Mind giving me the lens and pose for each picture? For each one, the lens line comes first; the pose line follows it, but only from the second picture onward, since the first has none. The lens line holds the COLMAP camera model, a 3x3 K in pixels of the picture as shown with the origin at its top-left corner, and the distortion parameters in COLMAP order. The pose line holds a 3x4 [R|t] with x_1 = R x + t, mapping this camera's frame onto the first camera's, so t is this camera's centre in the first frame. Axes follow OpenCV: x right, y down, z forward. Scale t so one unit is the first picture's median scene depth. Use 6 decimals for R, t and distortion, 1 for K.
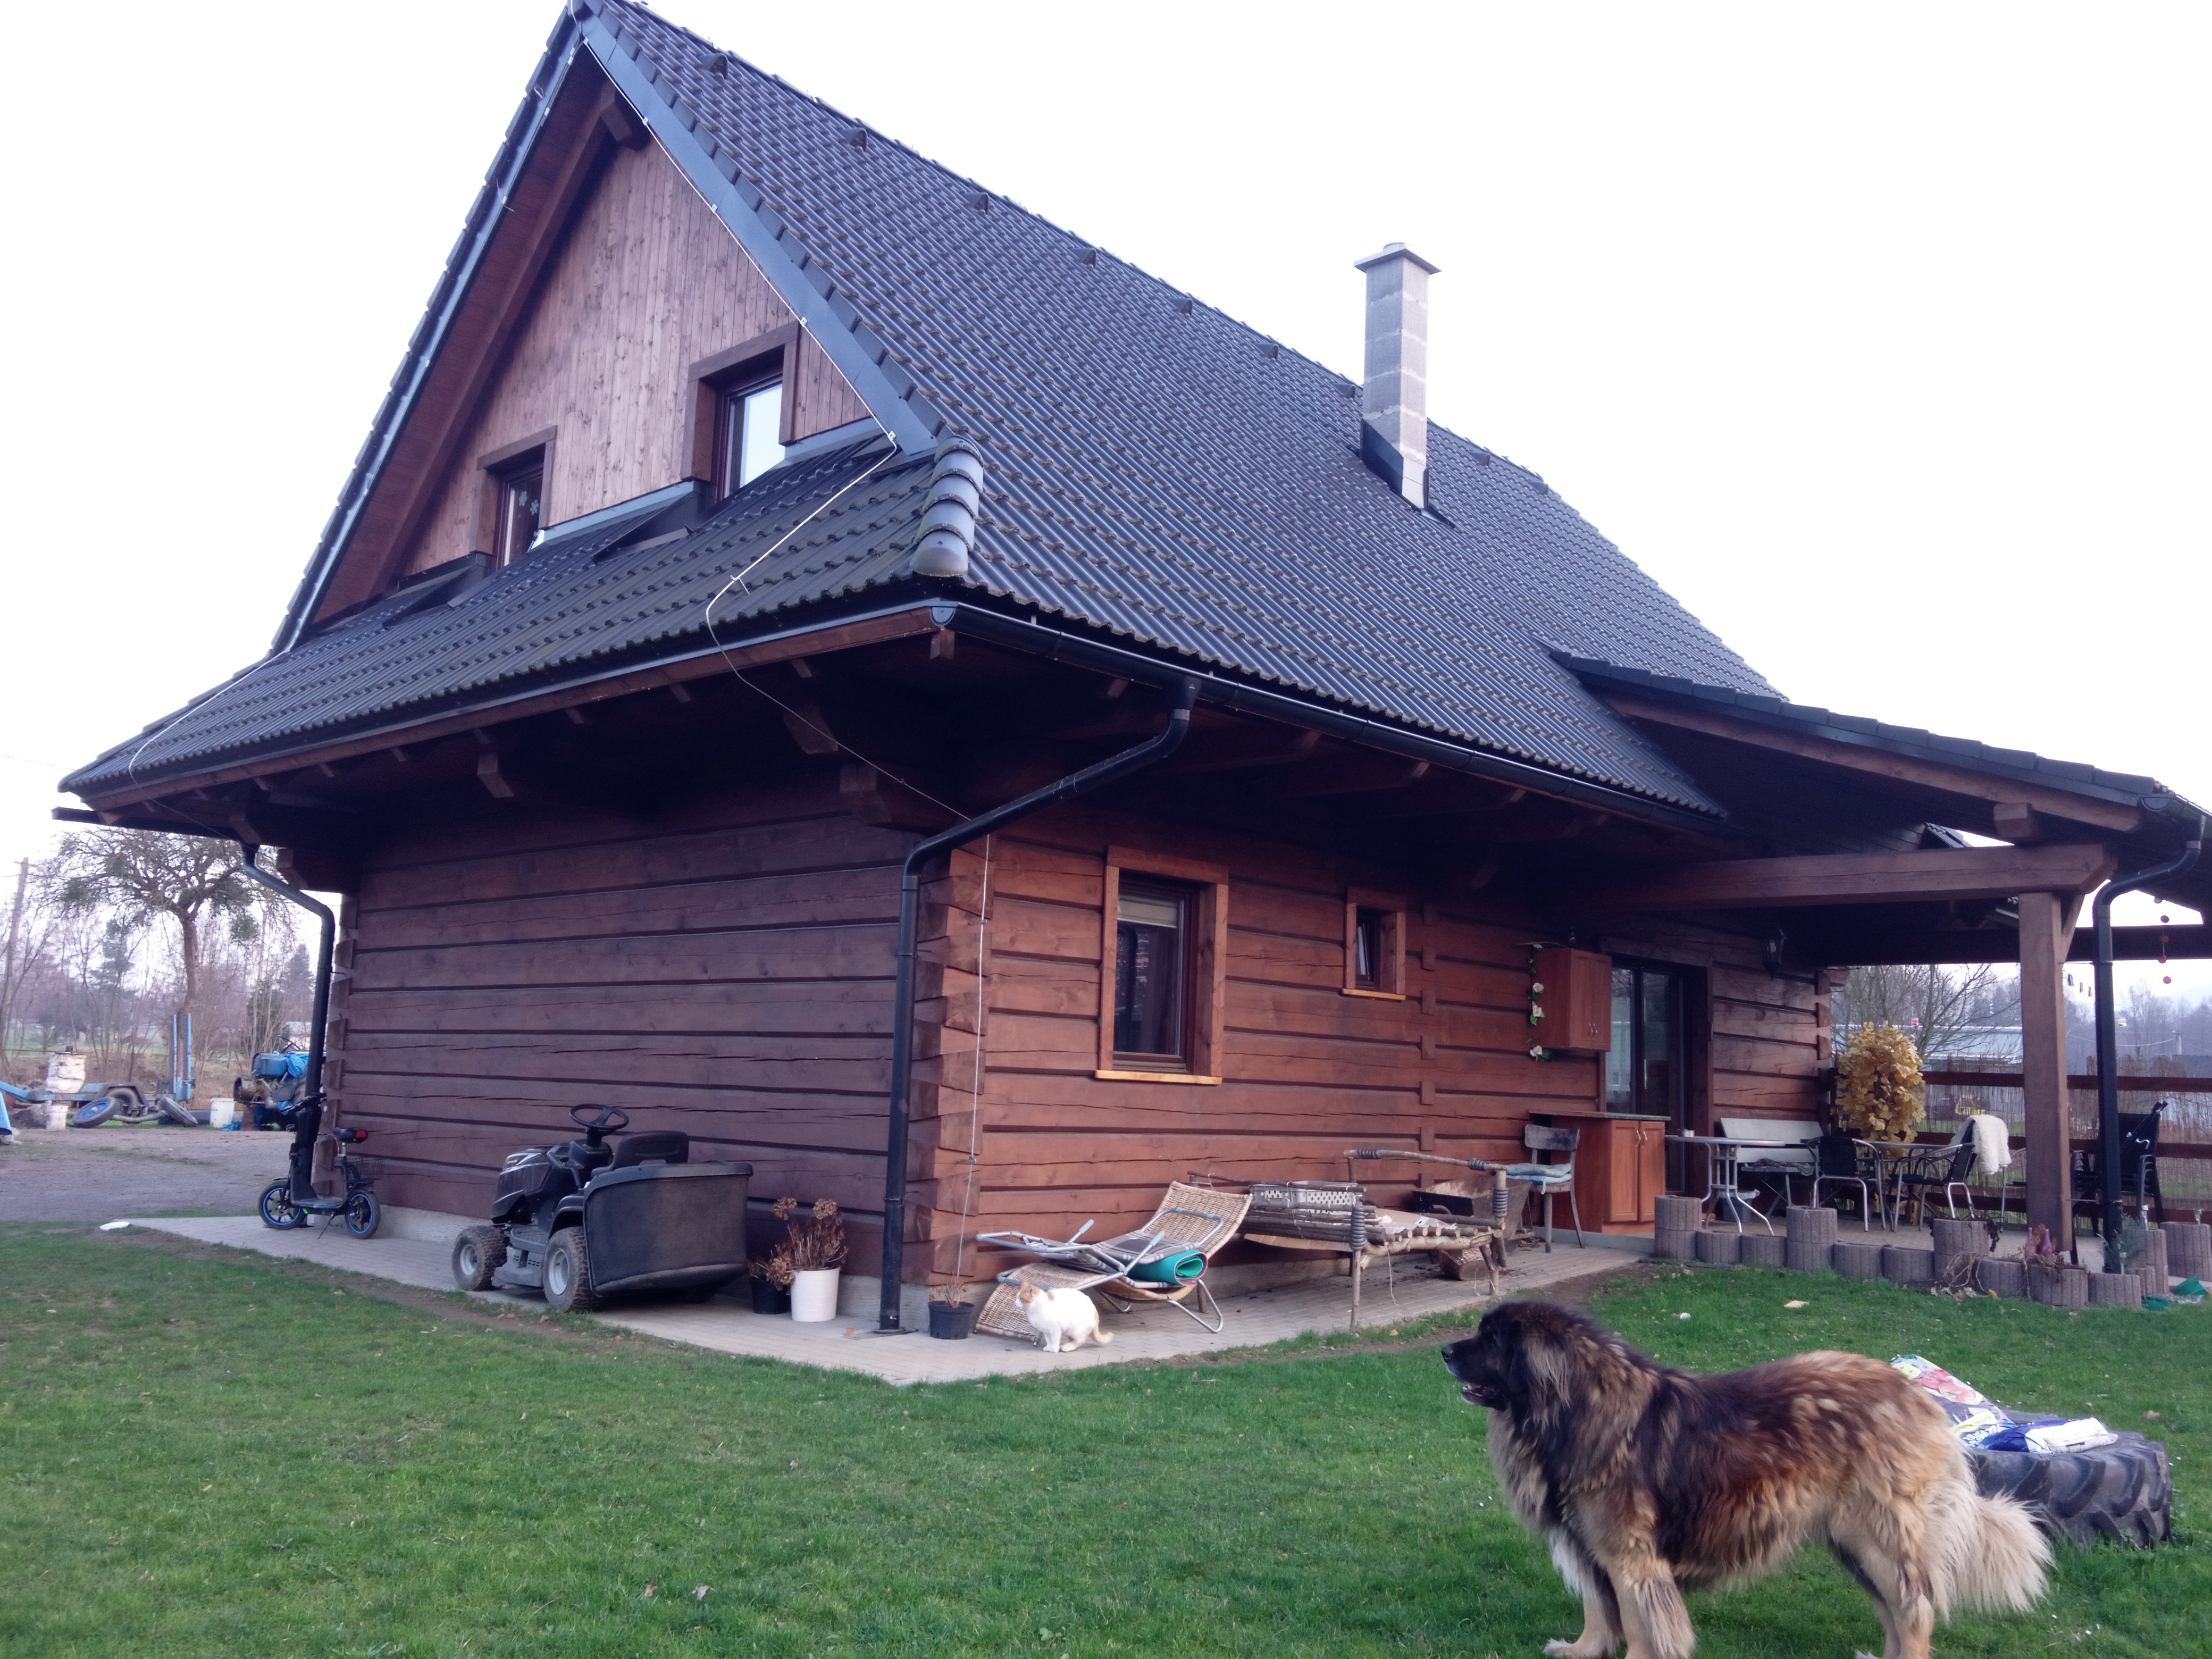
lens RADIAL K [[1813.4, 0, 1015.7], [0, 1813.4, 767.9], [0, 0, 1]] dist [0.041548, -0.008085]
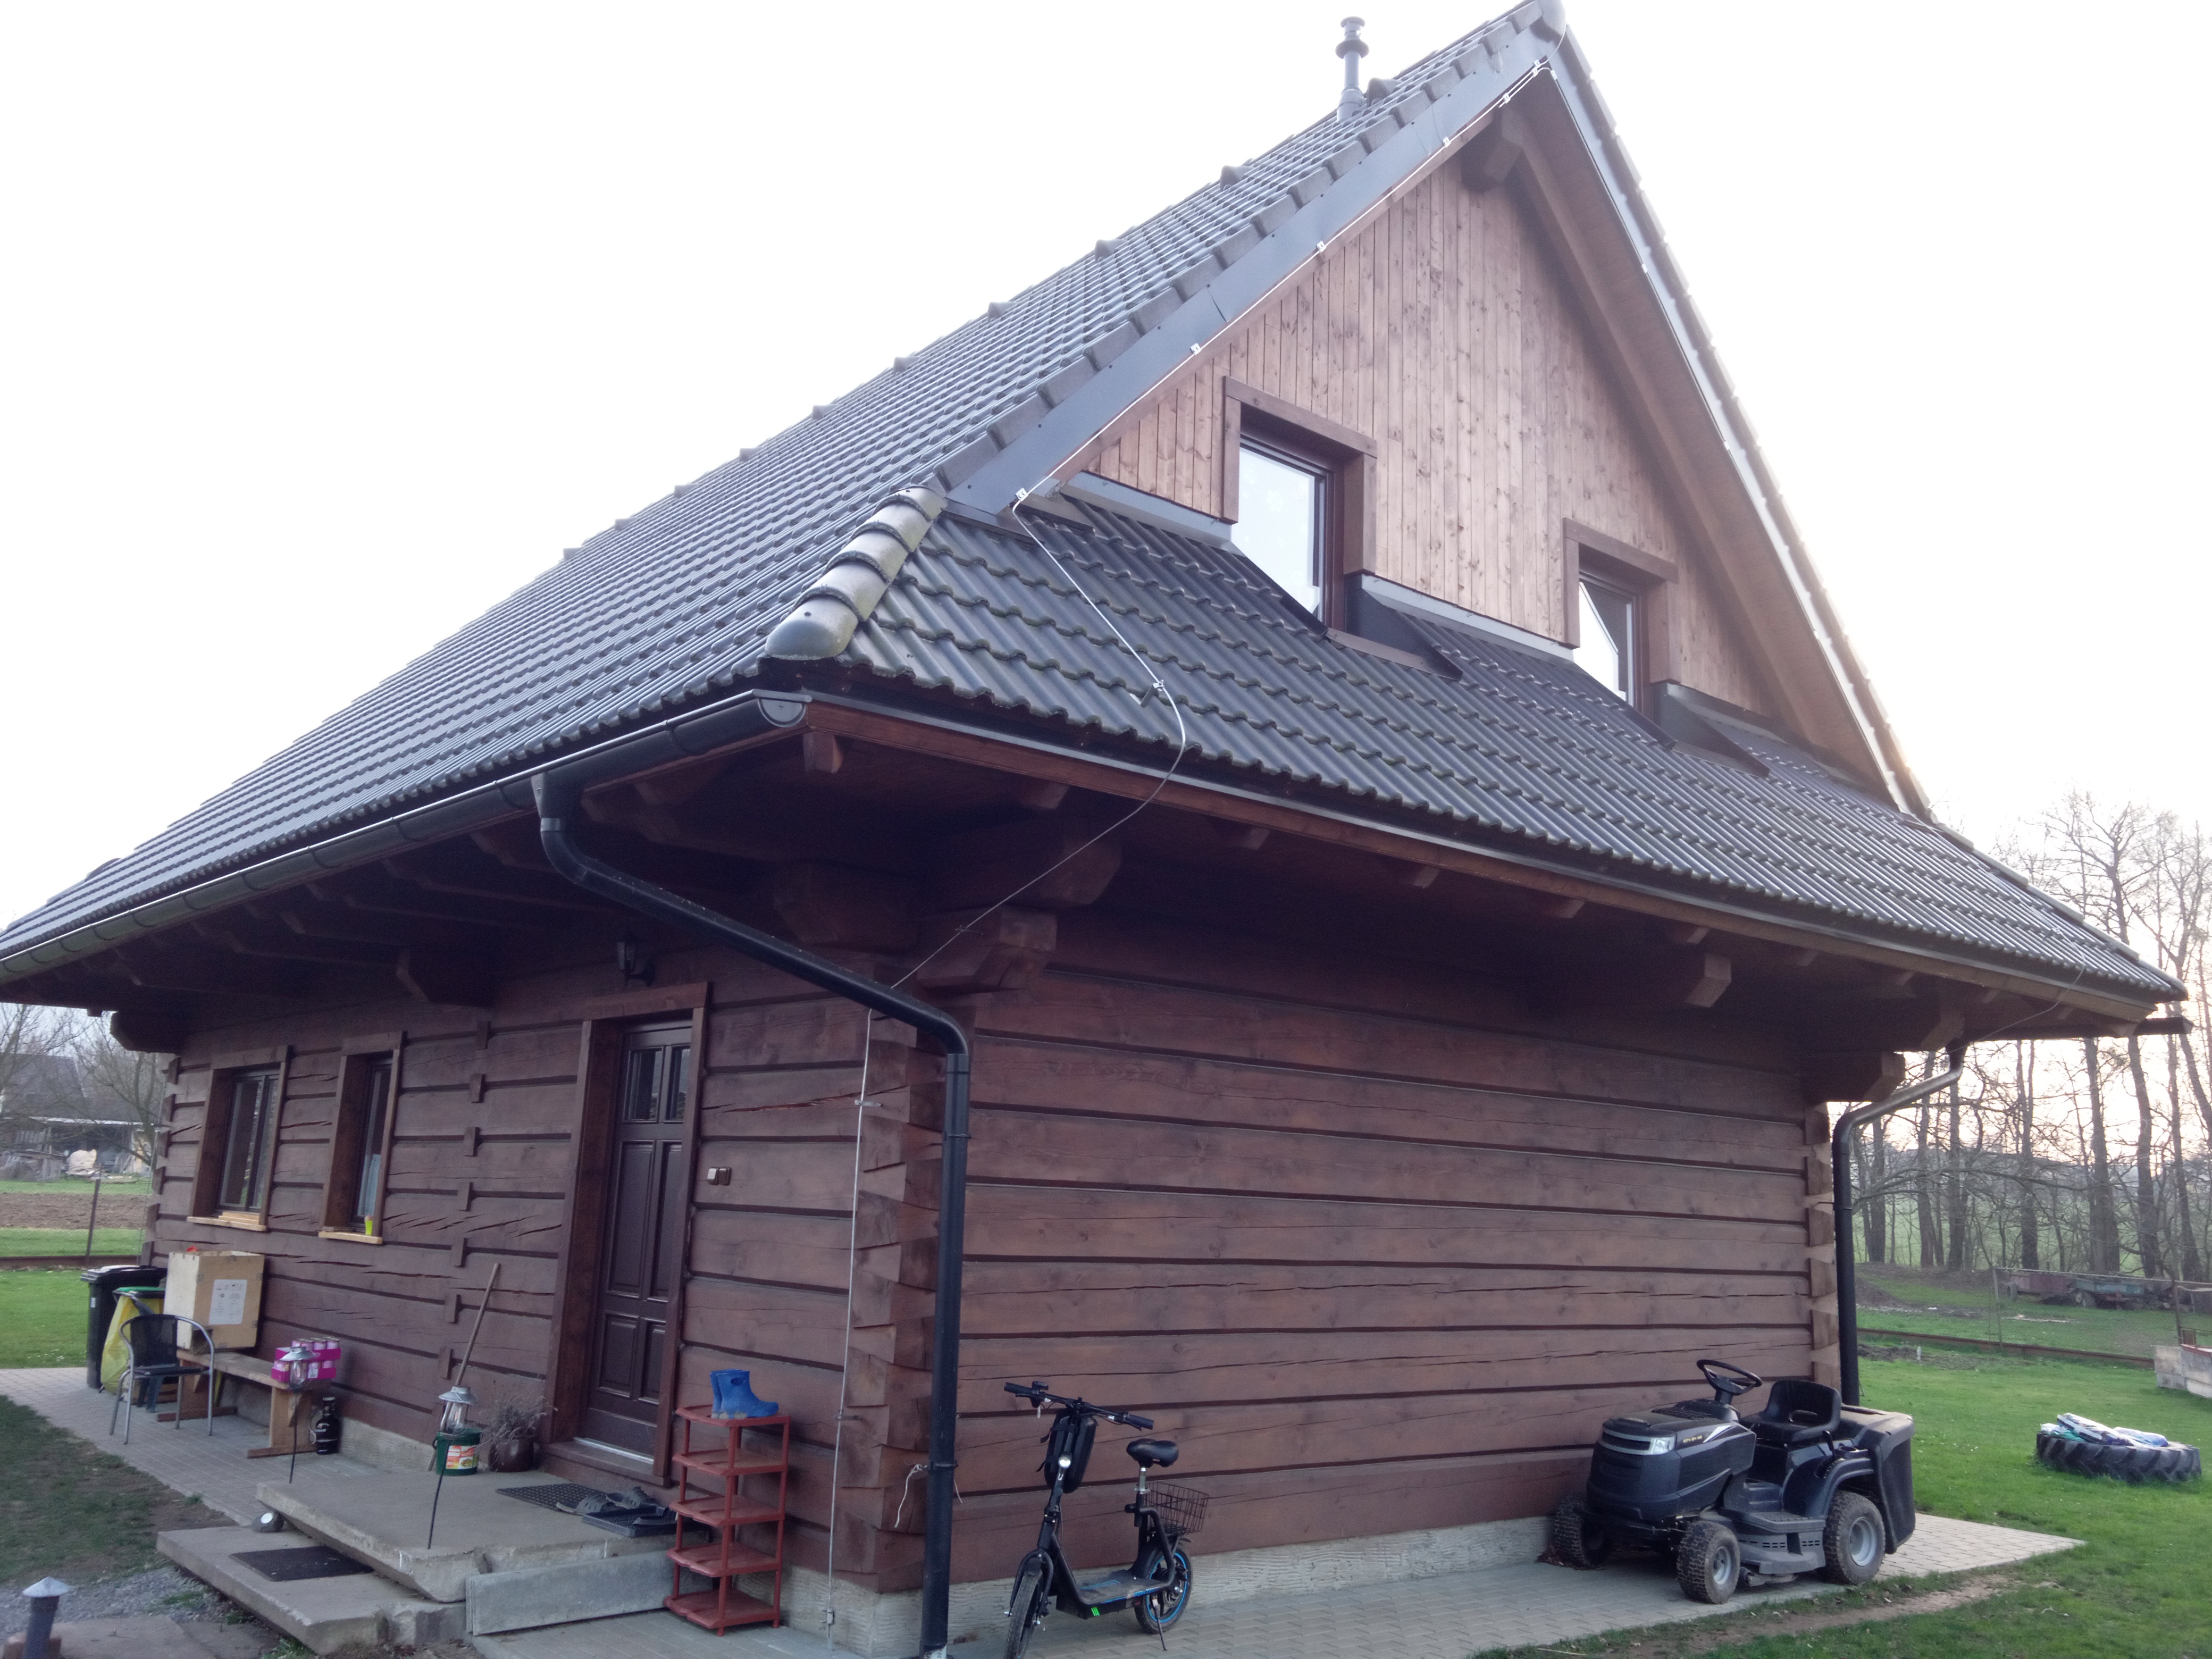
lens RADIAL K [[1813.4, 0, 1095.1], [0, 1813.4, 790.8], [0, 0, 1]] dist [0.041548, -0.008085]
pose [[0.099653, 0.184997, 0.977673, -1.066501], [-0.209270, 0.964484, -0.161170, 0.106433], [-0.972767, -0.188537, 0.134828, 1.078935]]
